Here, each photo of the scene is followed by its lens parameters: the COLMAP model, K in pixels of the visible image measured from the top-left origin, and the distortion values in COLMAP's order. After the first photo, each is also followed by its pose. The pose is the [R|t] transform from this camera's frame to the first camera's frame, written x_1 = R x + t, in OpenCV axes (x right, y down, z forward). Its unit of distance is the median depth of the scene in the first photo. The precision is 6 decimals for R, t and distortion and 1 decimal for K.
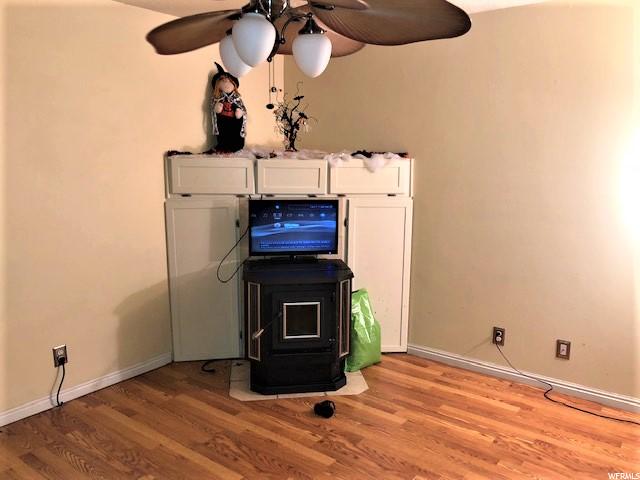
lens RADIAL K [[516.7, 0, 319.0], [0, 516.7, 244.4], [0, 0, 1]] dist [0.020819, -0.017398]
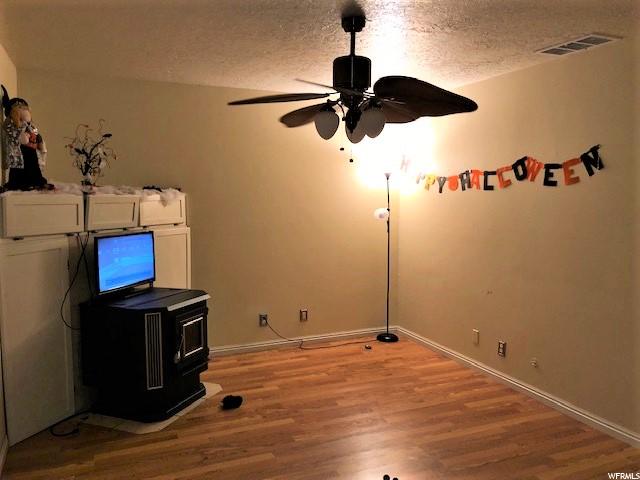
lens RADIAL K [[516.7, 0, 317.5], [0, 516.7, 236.8], [0, 0, 1]] dist [0.020819, -0.017398]
pose [[0.498829, -0.084782, 0.862544, -0.794121], [0.149721, 0.988672, 0.010592, -0.035996], [-0.853670, 0.123857, 0.505872, 0.163736]]
